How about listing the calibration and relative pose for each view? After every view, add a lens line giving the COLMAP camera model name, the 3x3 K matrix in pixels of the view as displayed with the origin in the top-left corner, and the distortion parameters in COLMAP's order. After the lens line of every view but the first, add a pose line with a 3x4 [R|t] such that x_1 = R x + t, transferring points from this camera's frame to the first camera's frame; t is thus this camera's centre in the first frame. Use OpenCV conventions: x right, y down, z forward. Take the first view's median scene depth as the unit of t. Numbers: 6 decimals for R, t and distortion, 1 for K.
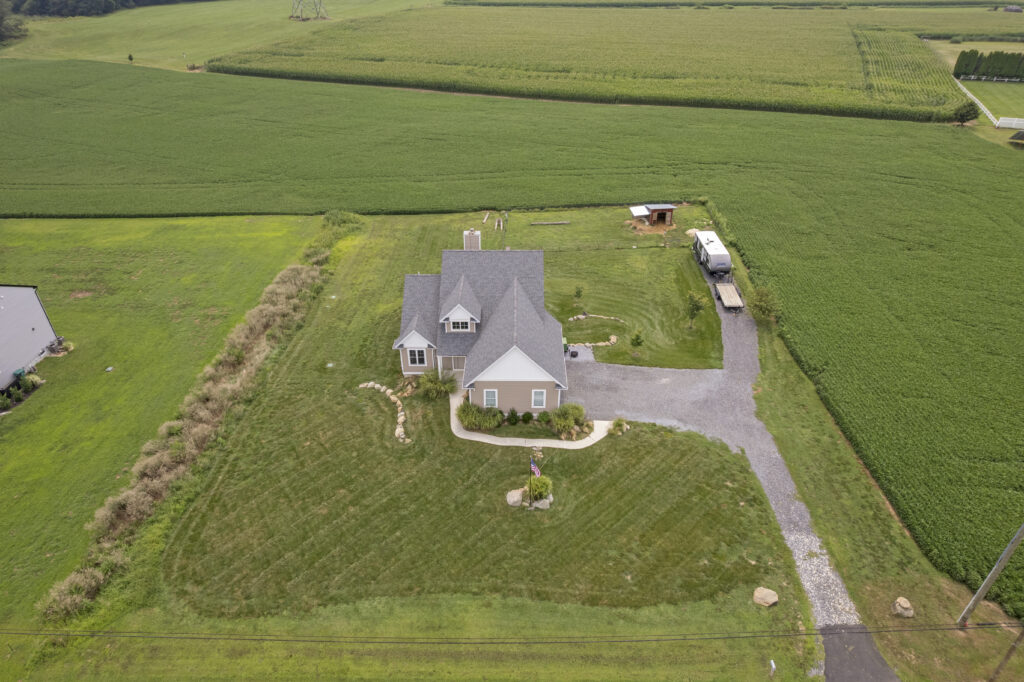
lens RADIAL K [[654.6, 0, 518.2], [0, 654.6, 343.7], [0, 0, 1]] dist [-0.063172, 0.056515]
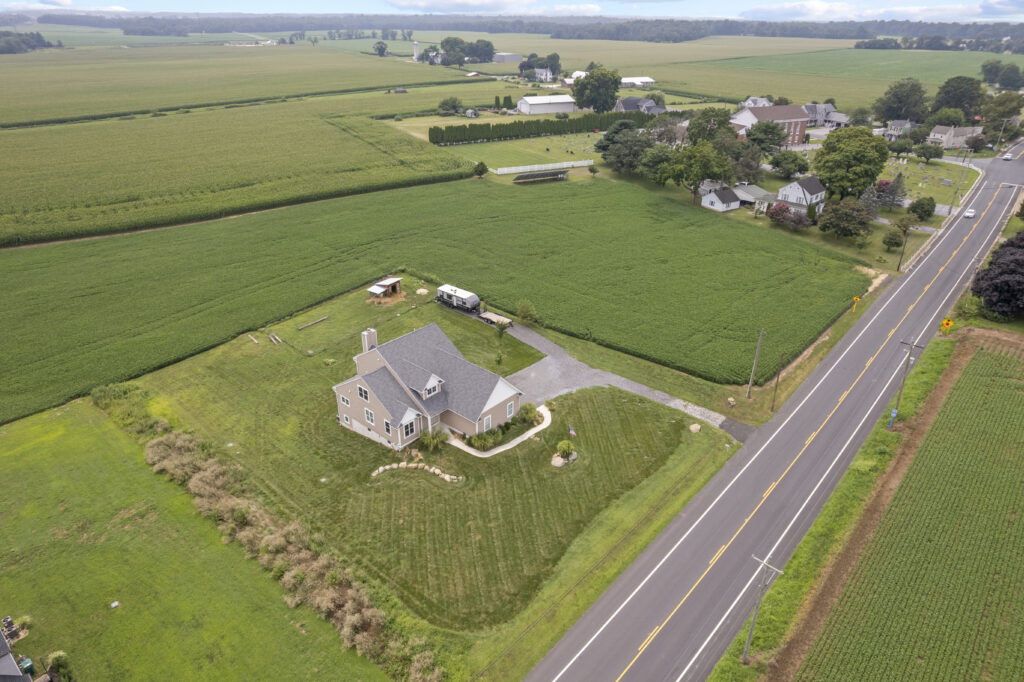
lens RADIAL K [[654.6, 0, 516.3], [0, 654.6, 340.0], [0, 0, 1]] dist [-0.063172, 0.056515]
pose [[0.652030, -0.341318, 0.677022, -0.839370], [0.414055, 0.908327, 0.059160, -0.128153], [-0.635150, 0.241750, 0.733582, -0.101970]]
